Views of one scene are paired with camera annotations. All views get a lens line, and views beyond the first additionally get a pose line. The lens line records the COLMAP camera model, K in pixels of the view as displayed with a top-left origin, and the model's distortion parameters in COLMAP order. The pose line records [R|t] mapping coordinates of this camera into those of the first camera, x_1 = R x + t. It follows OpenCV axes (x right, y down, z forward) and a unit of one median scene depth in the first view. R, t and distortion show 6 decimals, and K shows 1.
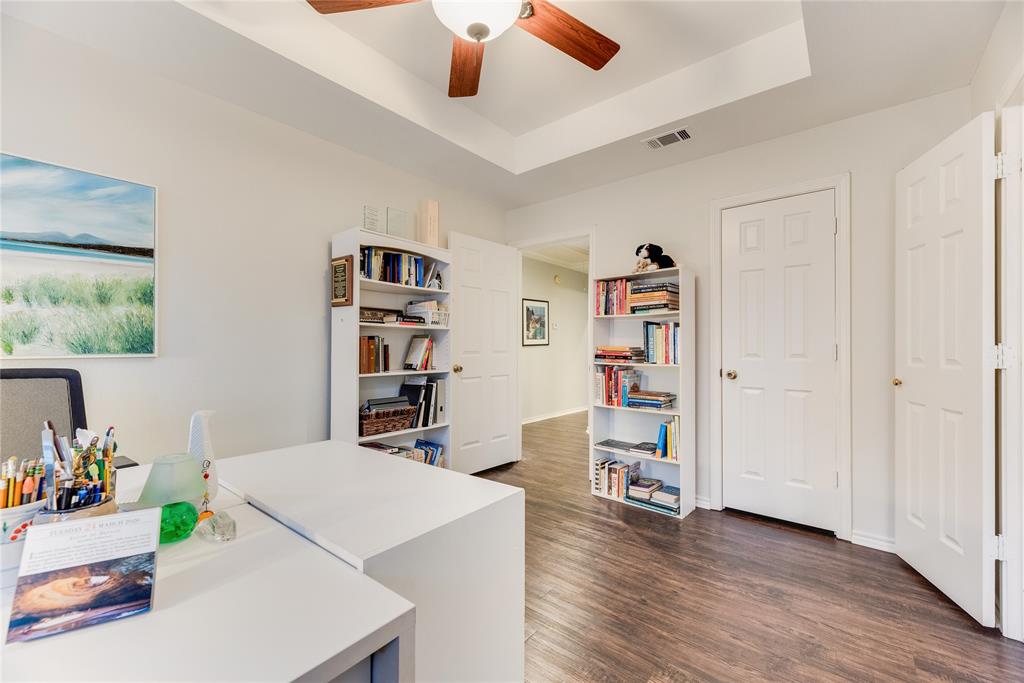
lens RADIAL K [[418.1, 0, 516.4], [0, 418.1, 343.5], [0, 0, 1]] dist [0.001787, -0.000020]
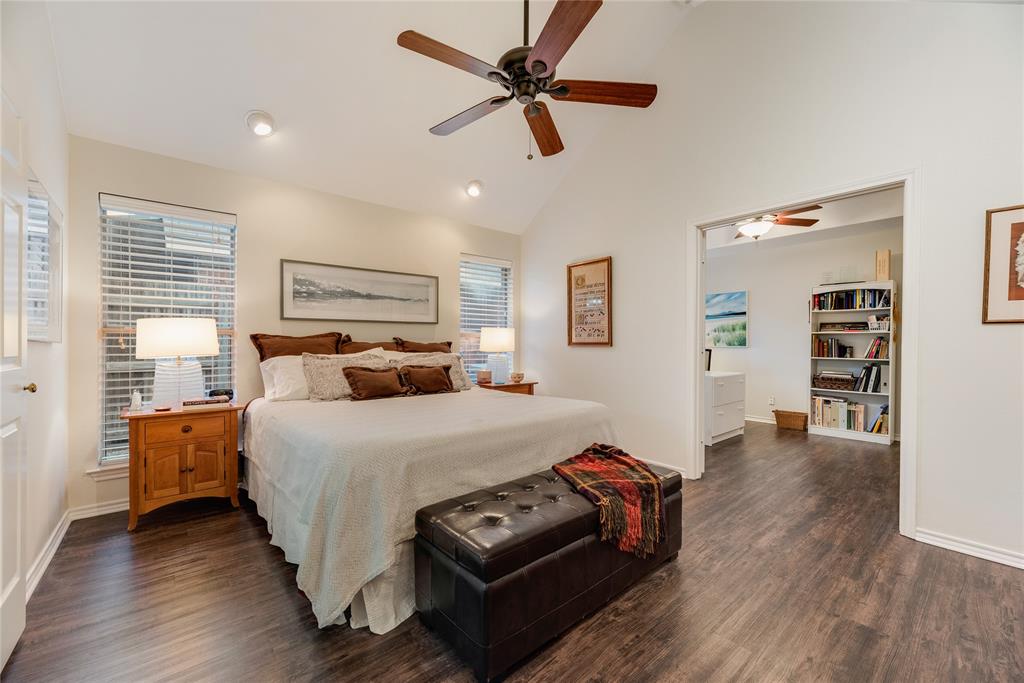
lens RADIAL K [[418.1, 0, 514.4], [0, 418.1, 344.7], [0, 0, 1]] dist [0.001787, -0.000020]
pose [[-0.184178, -0.000730, -0.982893, 2.389876], [0.003568, 0.999993, -0.001412, 0.011834], [0.982886, -0.003767, -0.184174, -0.088315]]
